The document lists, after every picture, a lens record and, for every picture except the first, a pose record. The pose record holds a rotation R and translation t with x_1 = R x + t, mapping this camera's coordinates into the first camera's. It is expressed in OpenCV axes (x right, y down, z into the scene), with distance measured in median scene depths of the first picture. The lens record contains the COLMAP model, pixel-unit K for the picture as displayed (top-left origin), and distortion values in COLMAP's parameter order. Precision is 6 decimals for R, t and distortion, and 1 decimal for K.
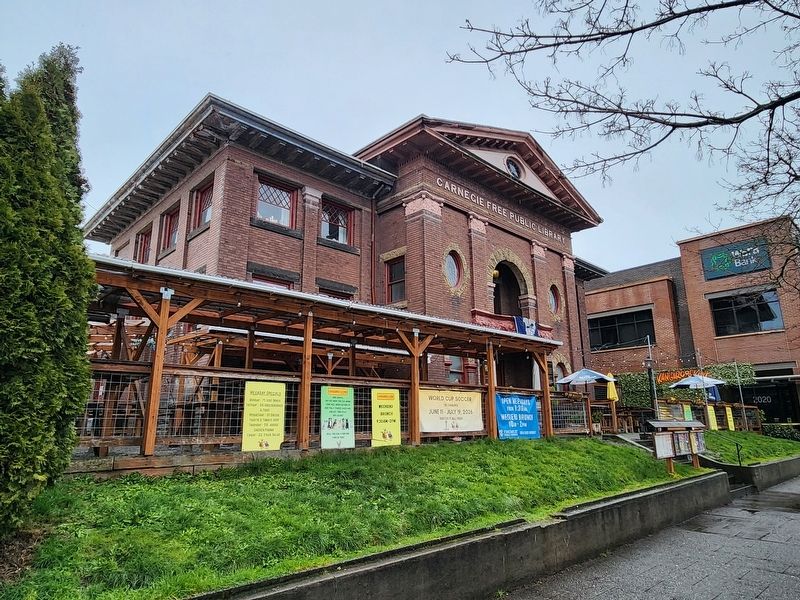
lens RADIAL K [[514.7, 0, 400.0], [0, 514.7, 300.0], [0, 0, 1]] dist [0.006225, 0.000857]
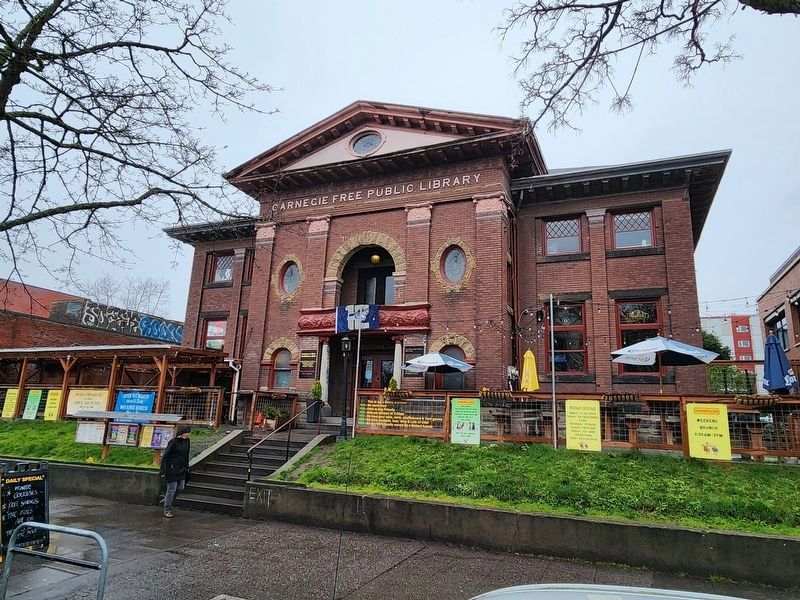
lens RADIAL K [[514.7, 0, 400.0], [0, 514.7, 300.0], [0, 0, 1]] dist [0.006225, 0.000857]
pose [[0.386885, -0.184931, -0.903394, 1.761511], [0.175530, 0.976540, -0.124732, 0.246125], [0.905267, -0.110316, 0.410270, 1.121822]]
